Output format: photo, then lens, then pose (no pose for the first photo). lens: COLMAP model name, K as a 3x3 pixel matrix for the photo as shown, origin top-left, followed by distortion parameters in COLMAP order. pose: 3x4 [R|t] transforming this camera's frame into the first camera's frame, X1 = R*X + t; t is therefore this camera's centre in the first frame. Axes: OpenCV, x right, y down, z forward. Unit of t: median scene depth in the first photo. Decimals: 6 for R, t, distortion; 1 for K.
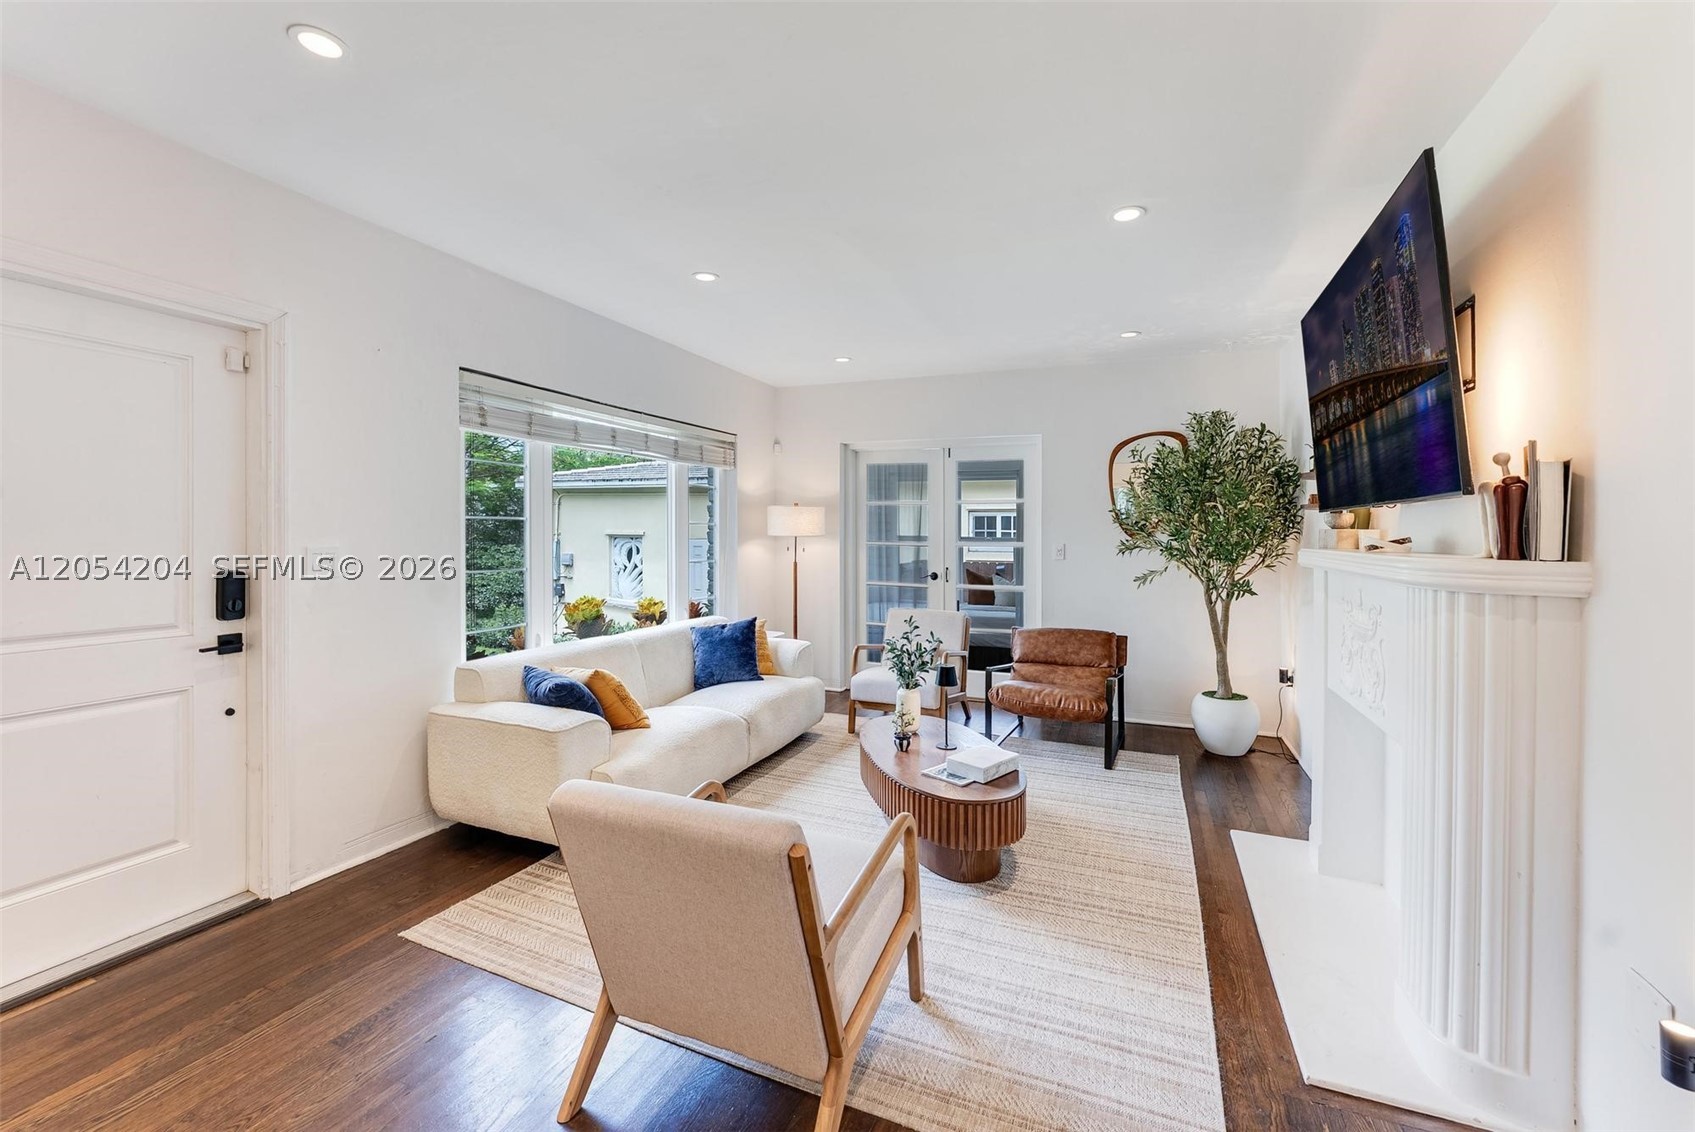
lens RADIAL K [[711.7, 0, 842.3], [0, 711.7, 548.0], [0, 0, 1]] dist [0.005979, 0.000620]
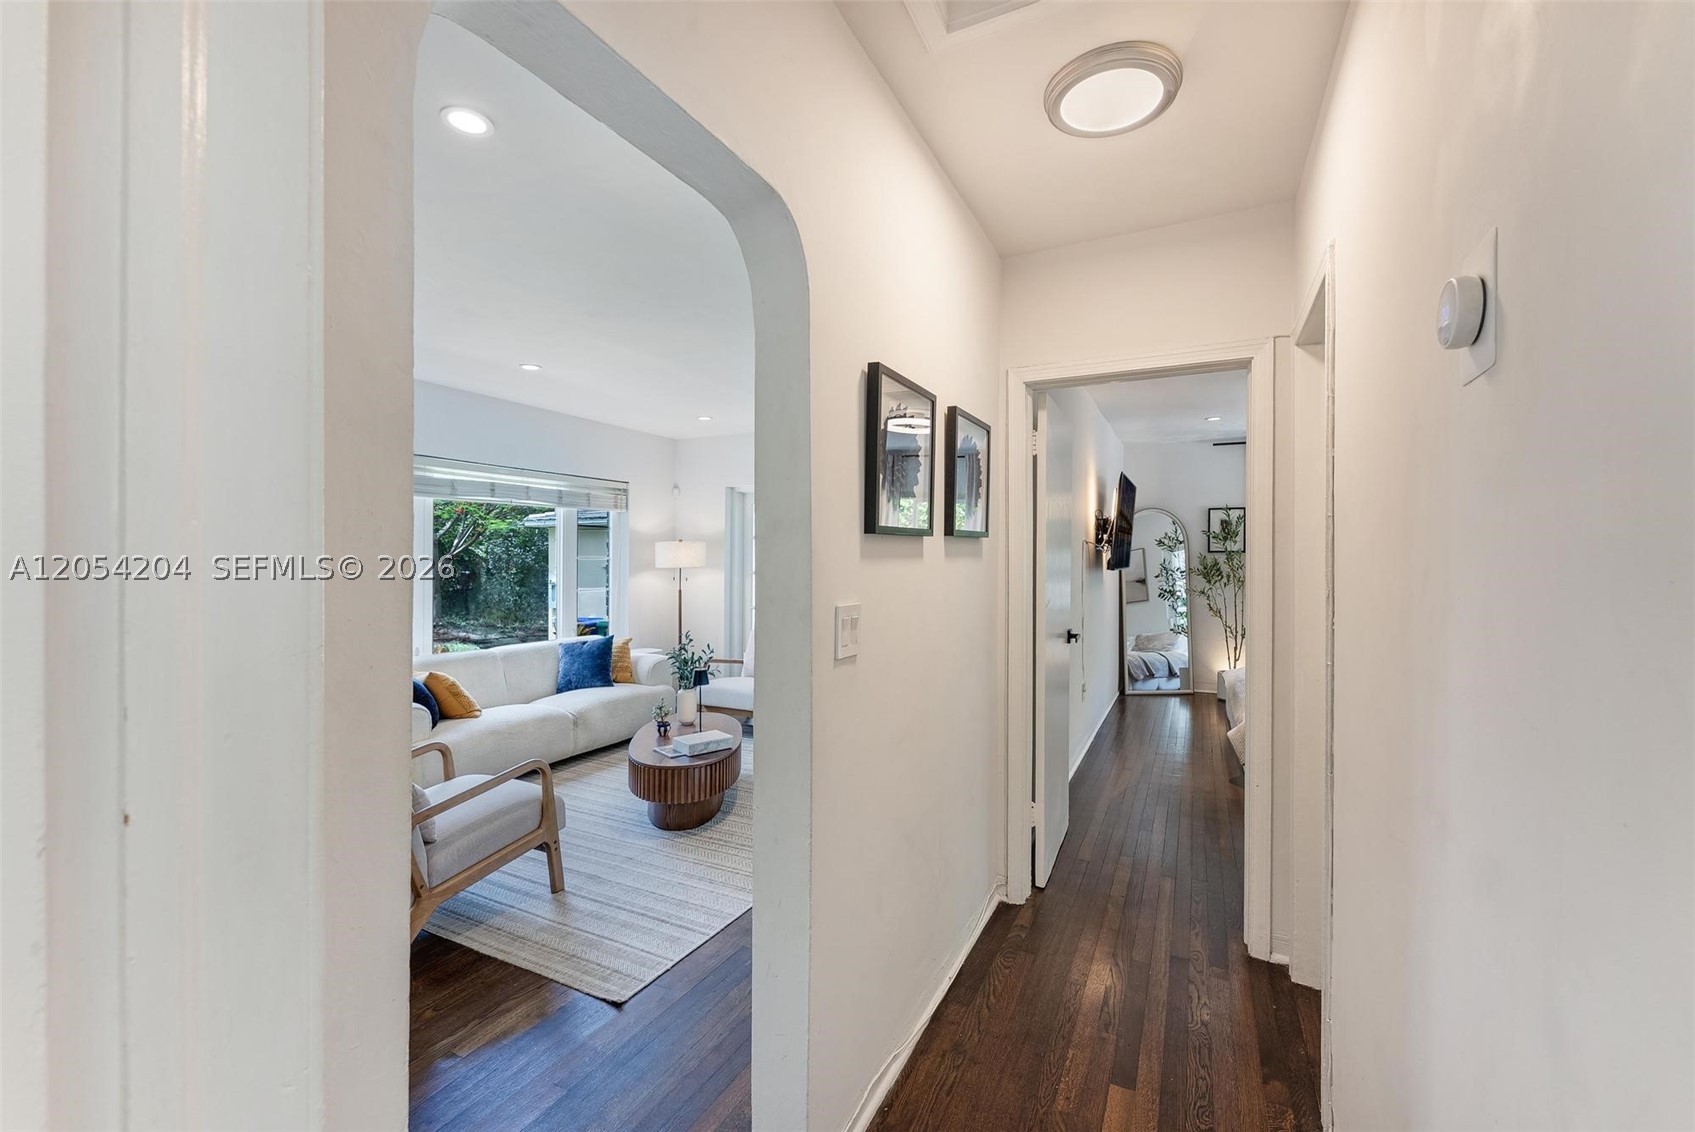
lens RADIAL K [[711.7, 0, 848.0], [0, 711.7, 568.0], [0, 0, 1]] dist [0.005979, 0.000620]
pose [[0.996615, -0.010997, -0.081468, 0.394095], [0.009919, 0.999858, -0.013619, 0.003541], [0.081606, 0.012765, 0.996583, -0.187513]]
